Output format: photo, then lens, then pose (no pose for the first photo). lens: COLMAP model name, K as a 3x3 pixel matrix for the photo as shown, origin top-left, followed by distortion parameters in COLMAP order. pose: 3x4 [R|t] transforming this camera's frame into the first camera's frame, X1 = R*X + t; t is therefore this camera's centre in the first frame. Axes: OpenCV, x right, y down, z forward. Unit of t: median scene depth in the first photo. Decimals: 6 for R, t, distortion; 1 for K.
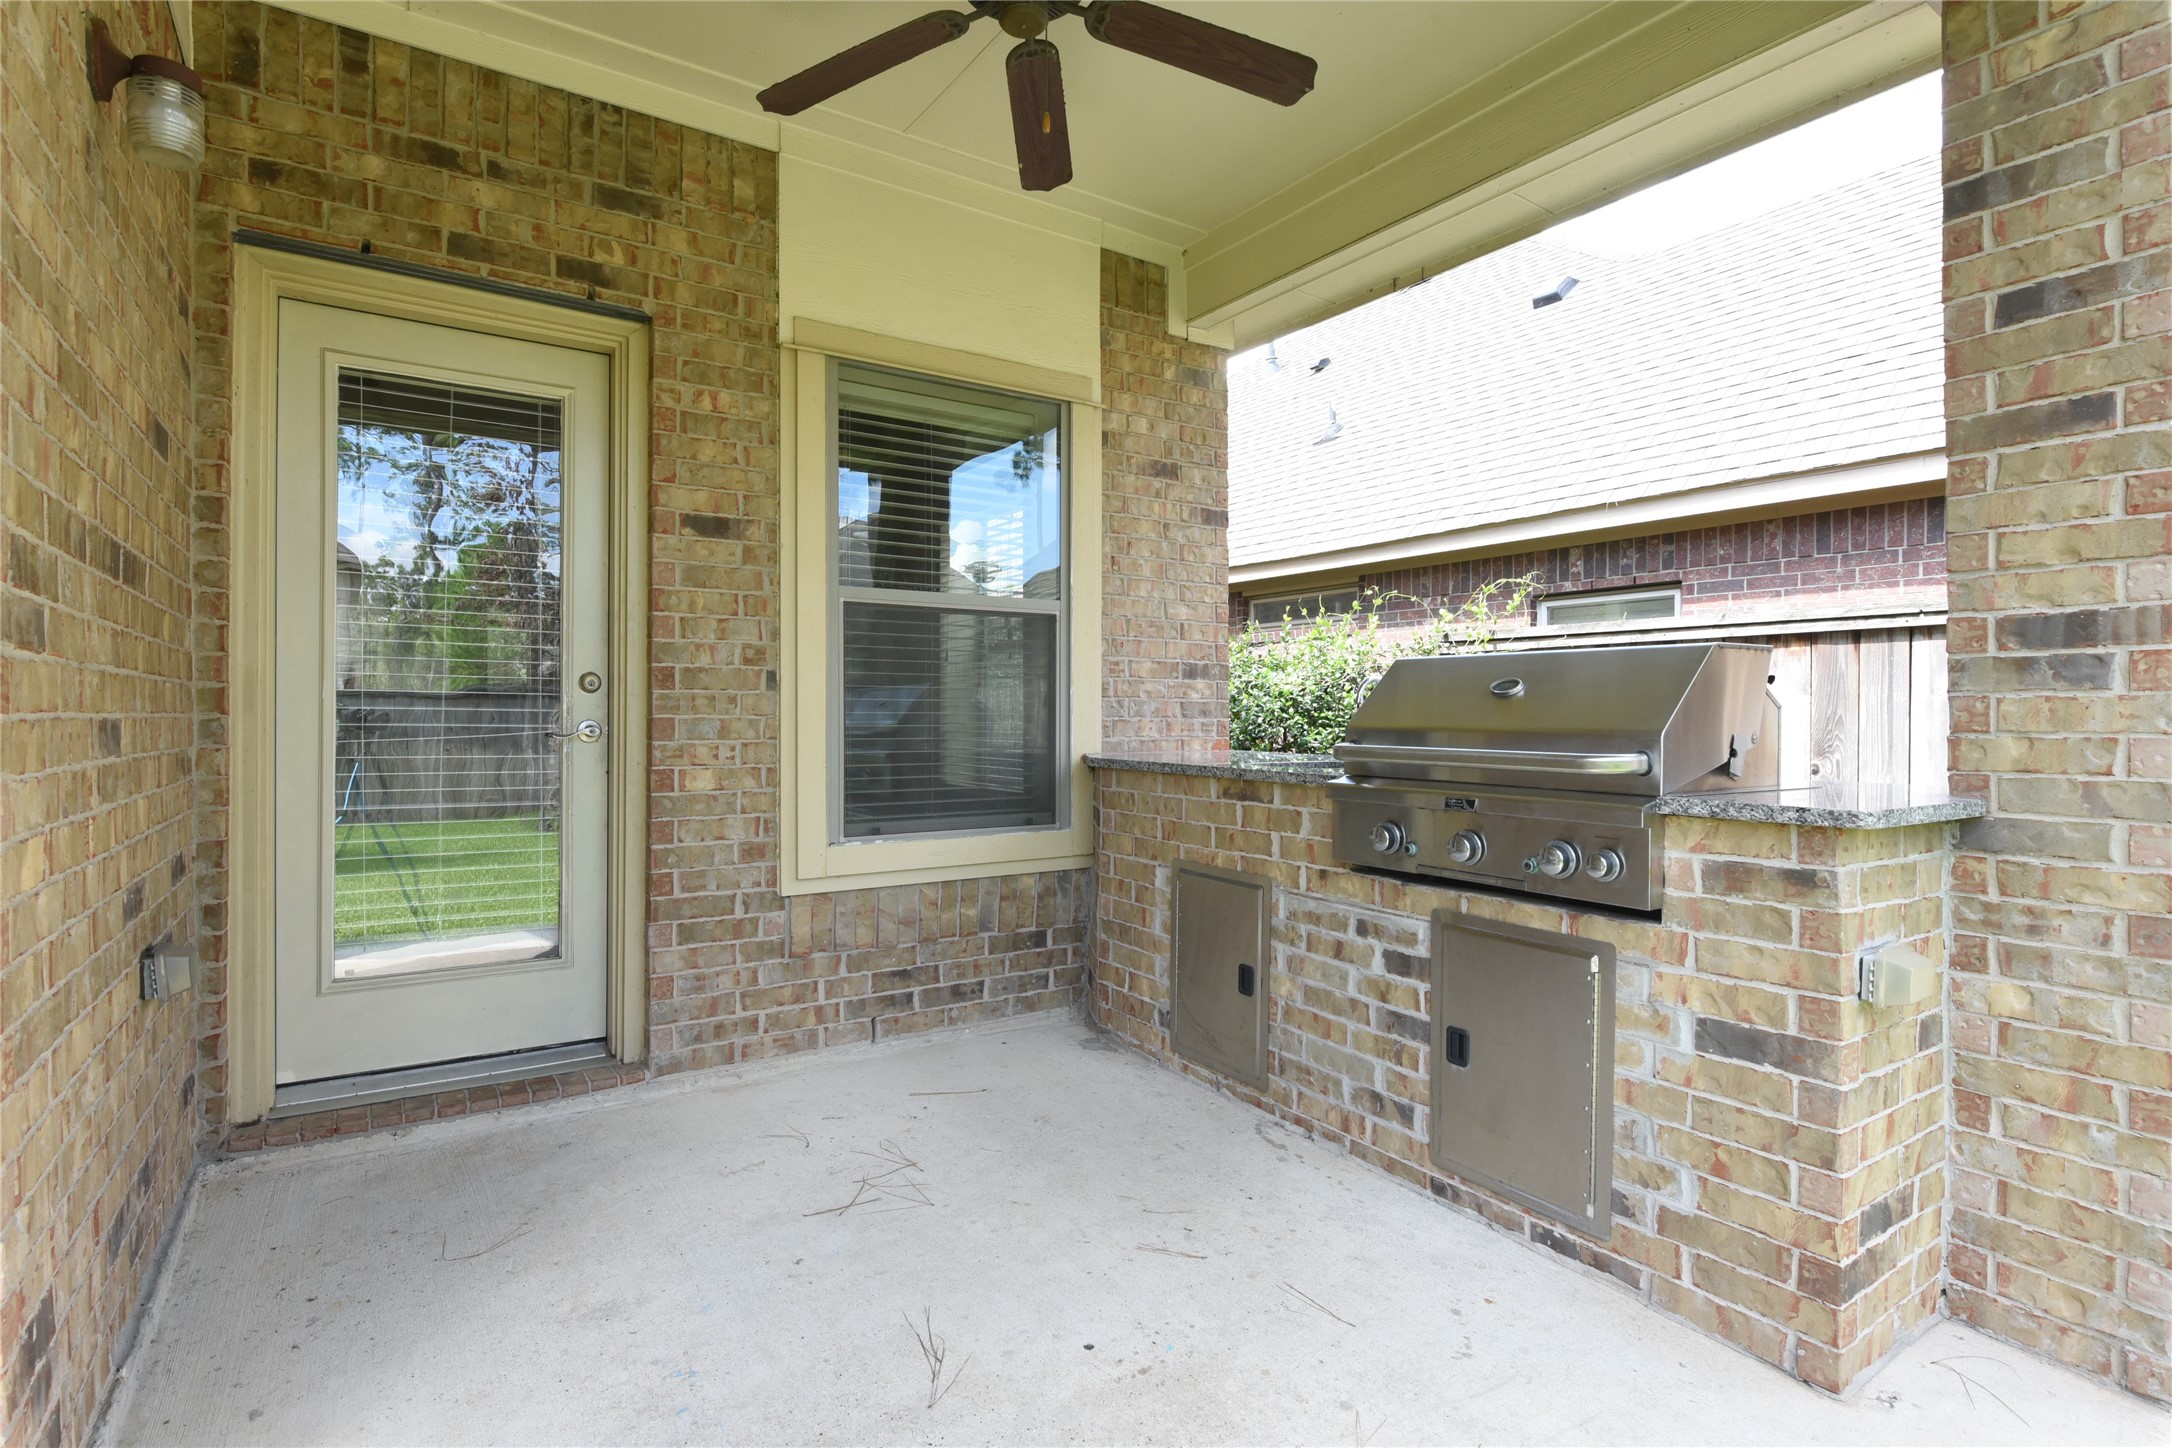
lens RADIAL K [[1085.6, 0, 1075.7], [0, 1085.6, 723.4], [0, 0, 1]] dist [-0.002173, -0.005562]
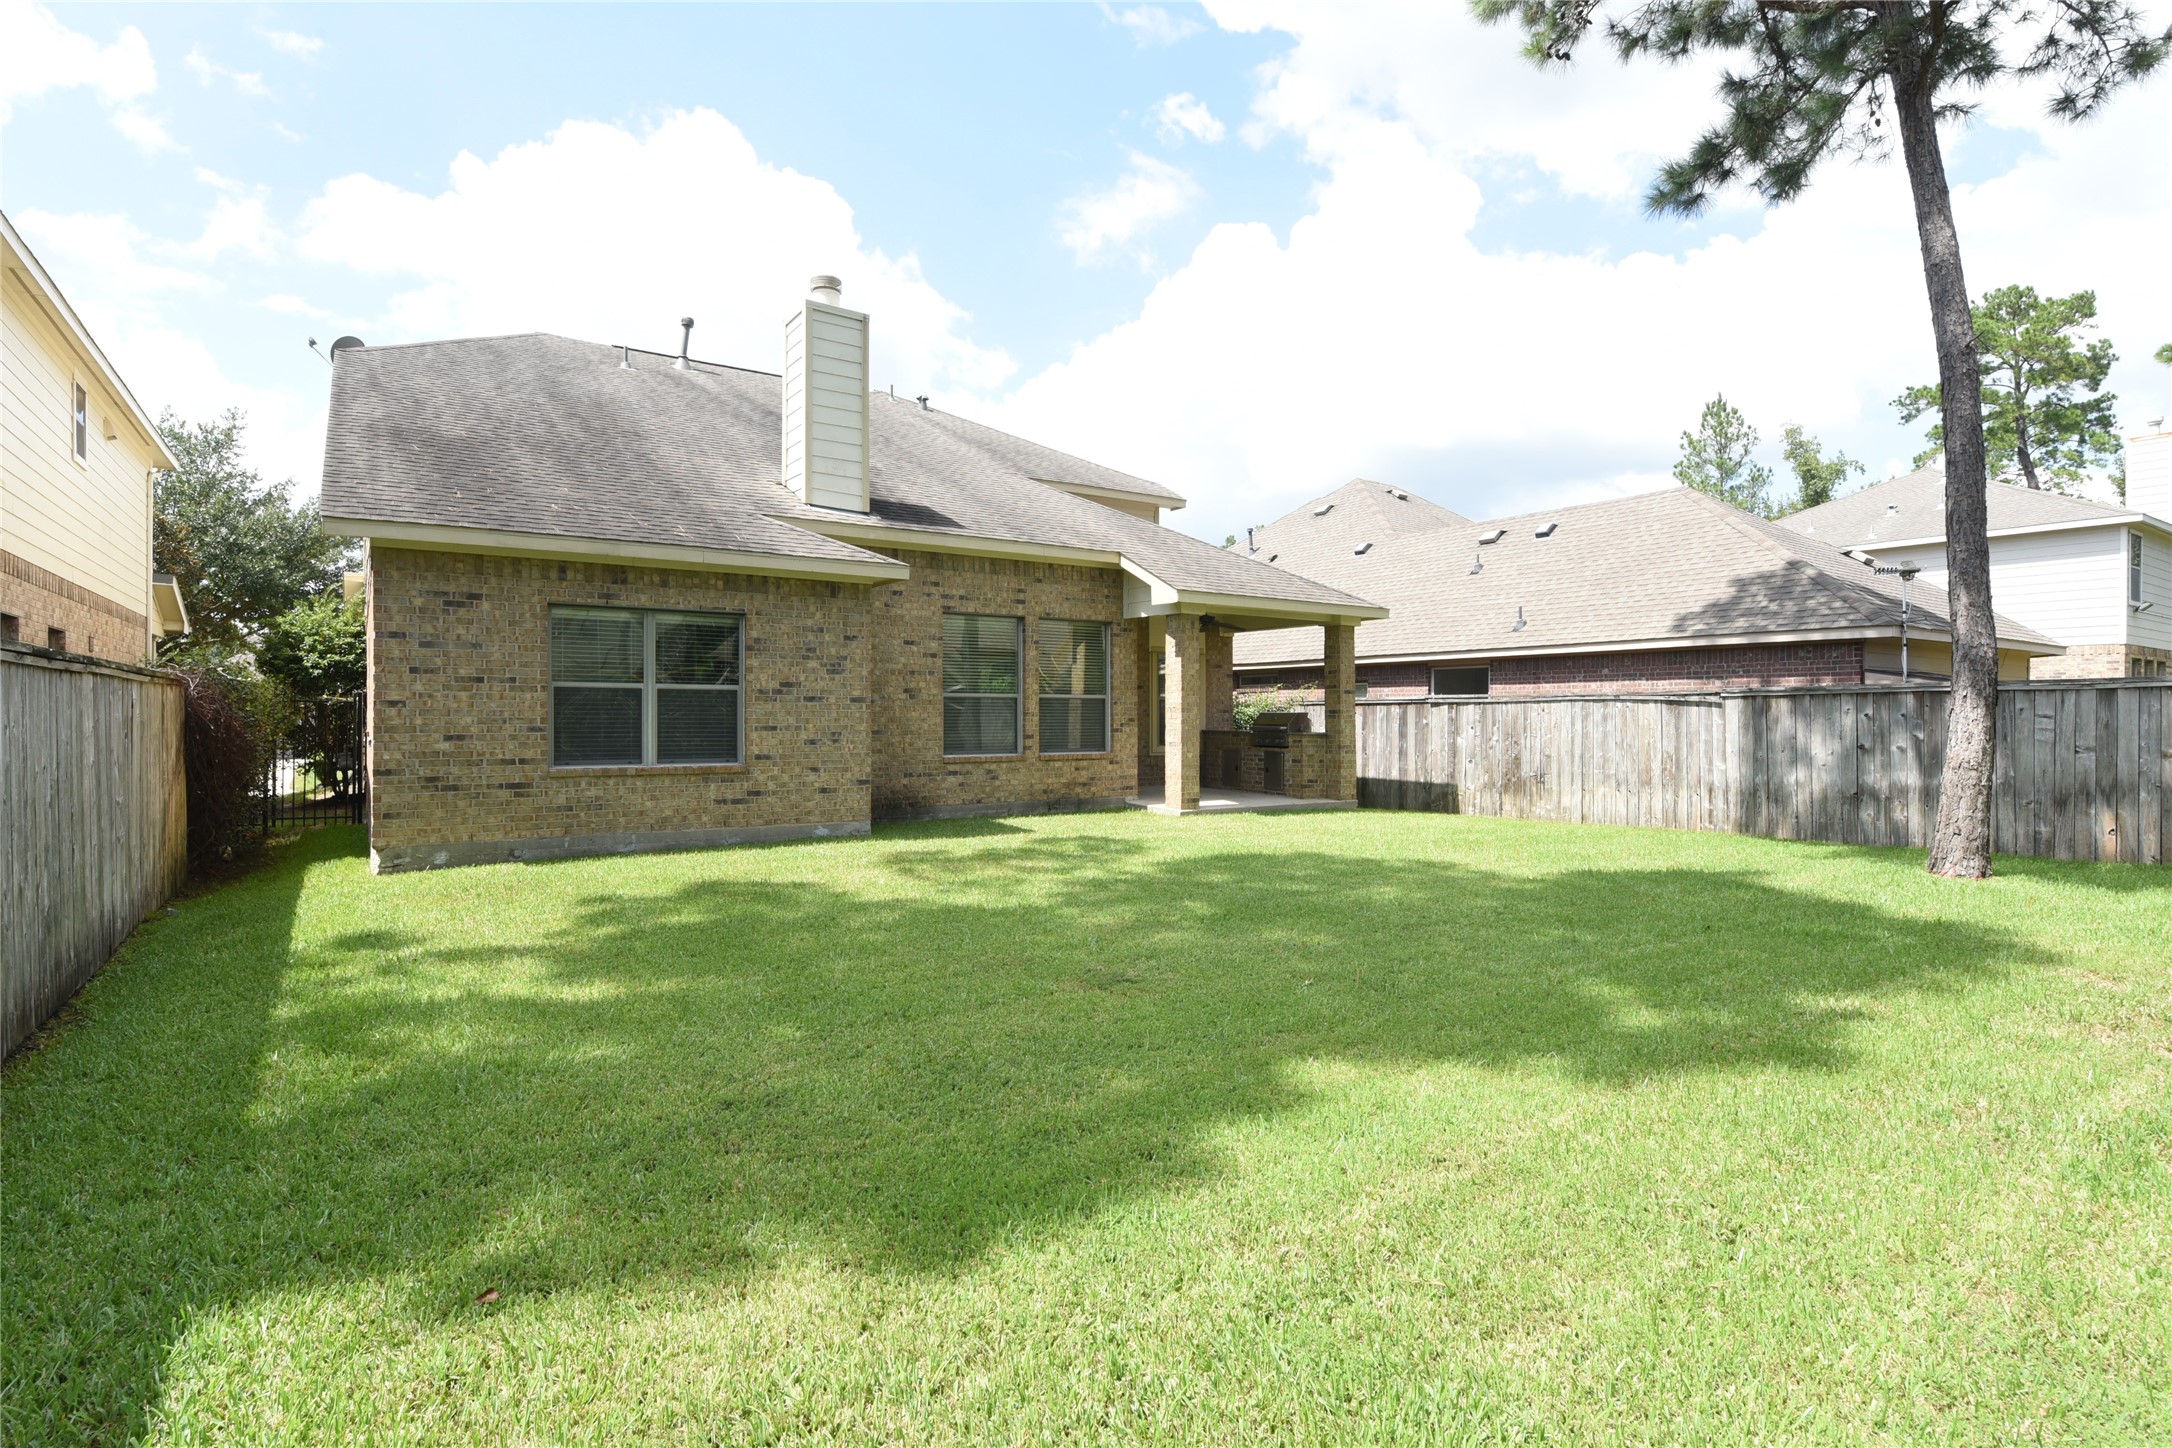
lens RADIAL K [[1085.6, 0, 1075.7], [0, 1085.6, 723.4], [0, 0, 1]] dist [-0.002173, -0.005562]
pose [[0.999950, 0.000244, 0.009953, -0.668916], [-0.000255, 0.999999, 0.001020, -0.003456], [-0.009953, -0.001022, 0.999950, -4.204170]]
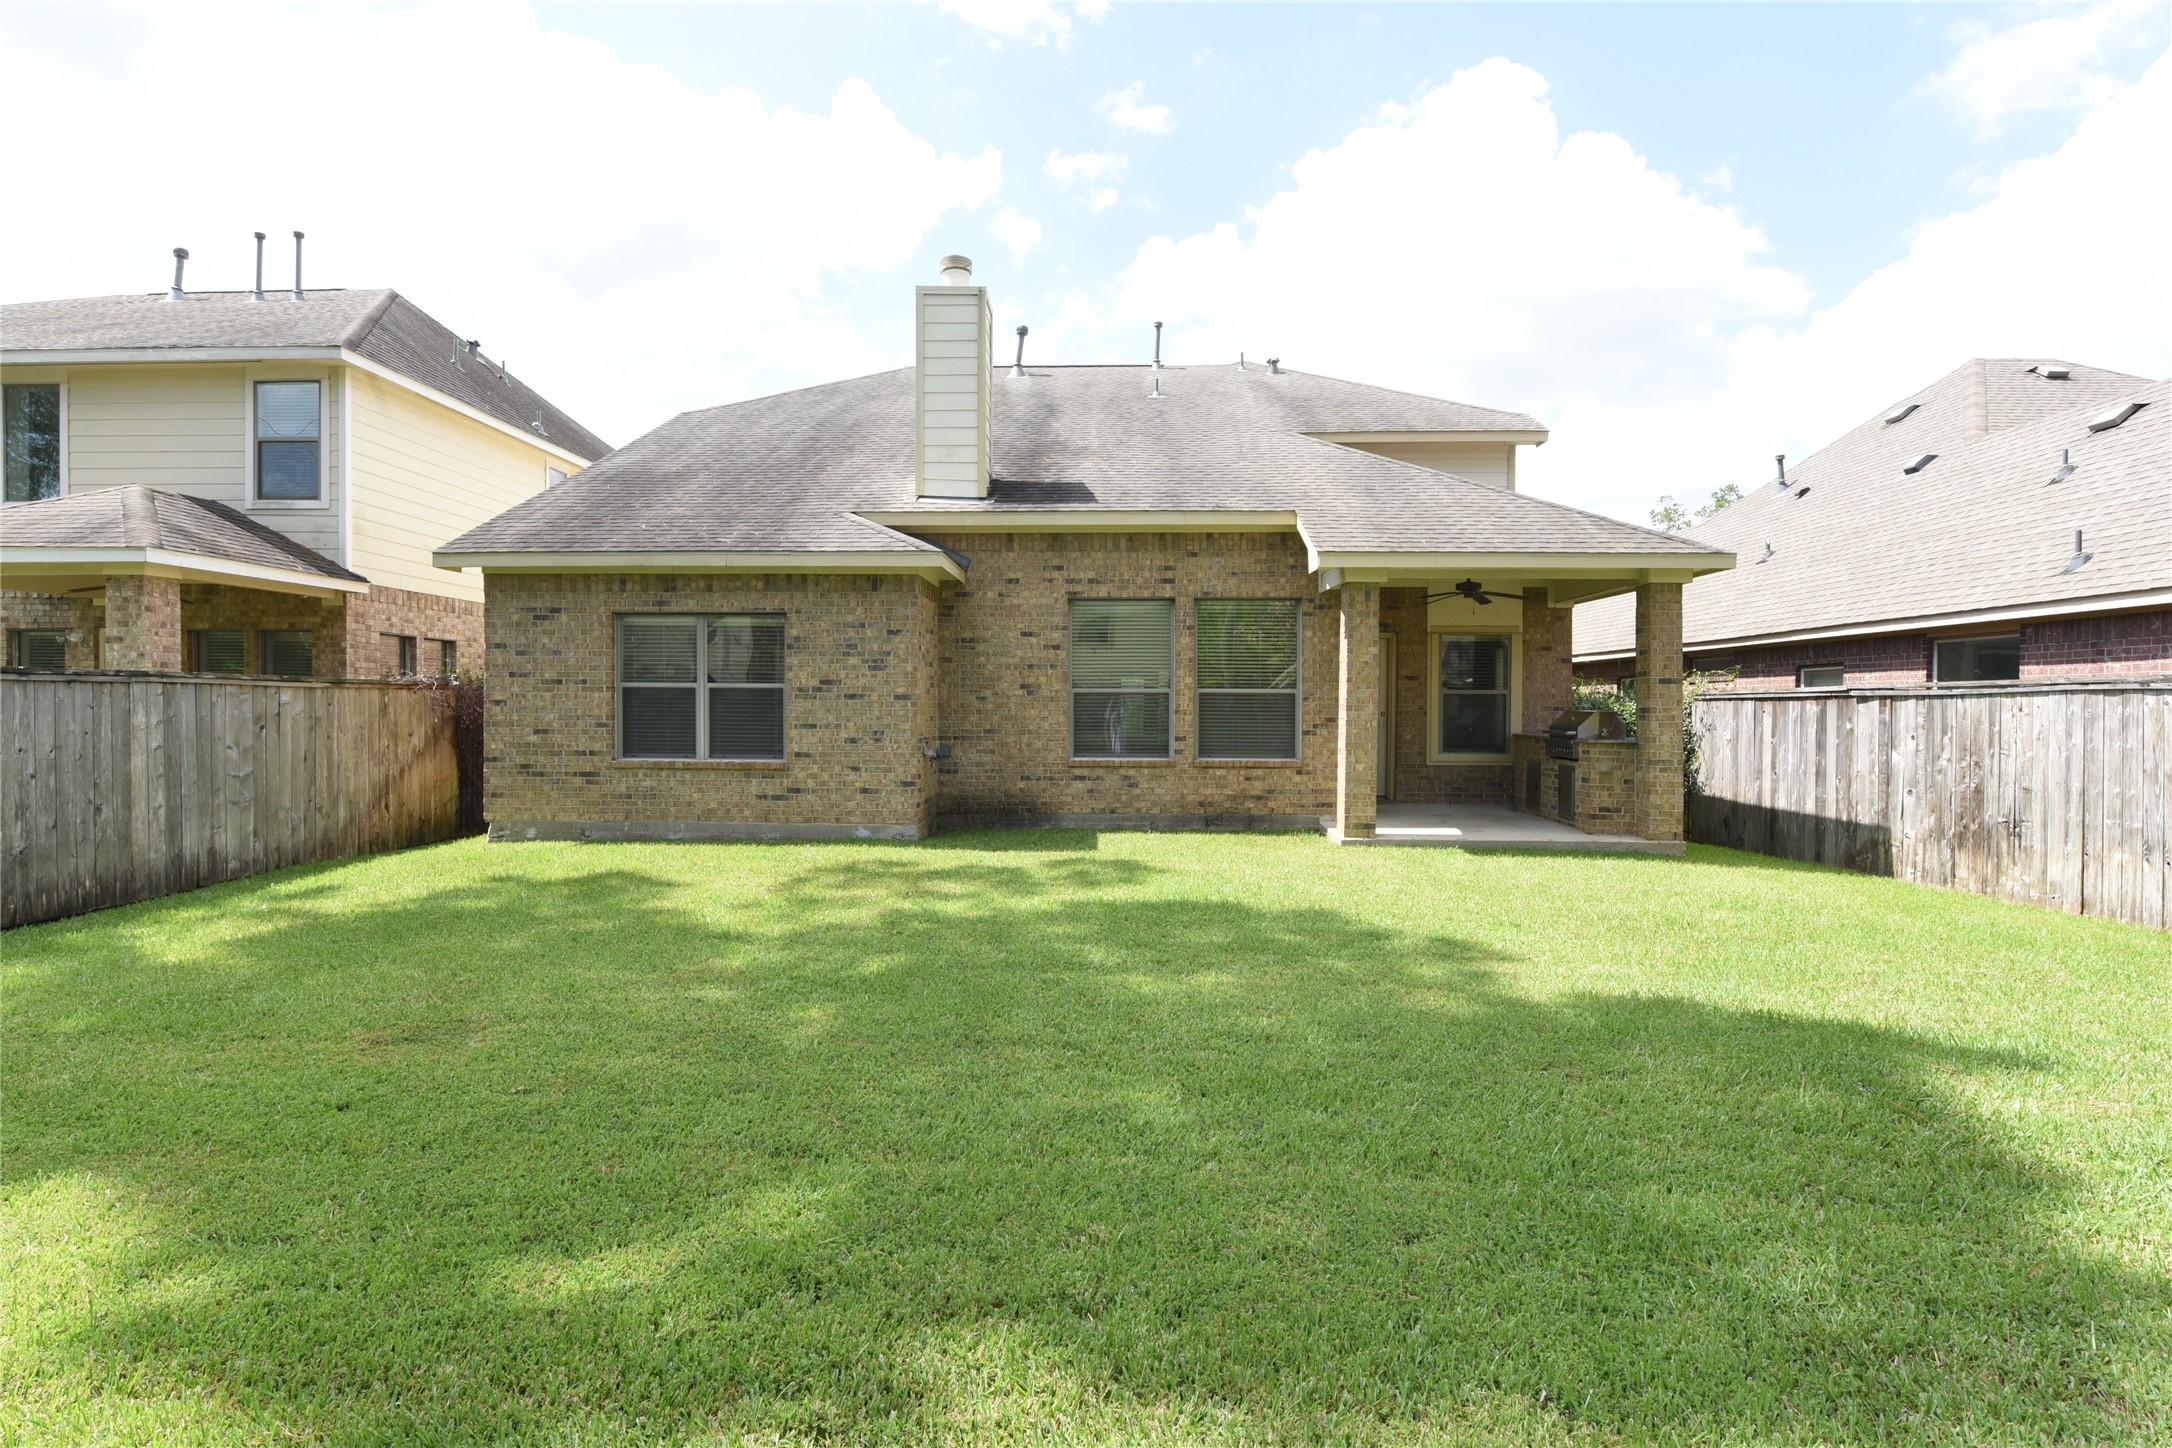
lens RADIAL K [[1085.6, 0, 1075.7], [0, 1085.6, 723.4], [0, 0, 1]] dist [-0.002173, -0.005562]
pose [[0.812068, 0.010669, -0.583465, 1.035925], [-0.006795, 0.999938, 0.008827, -0.028266], [0.583523, -0.003204, 0.812091, -3.088848]]
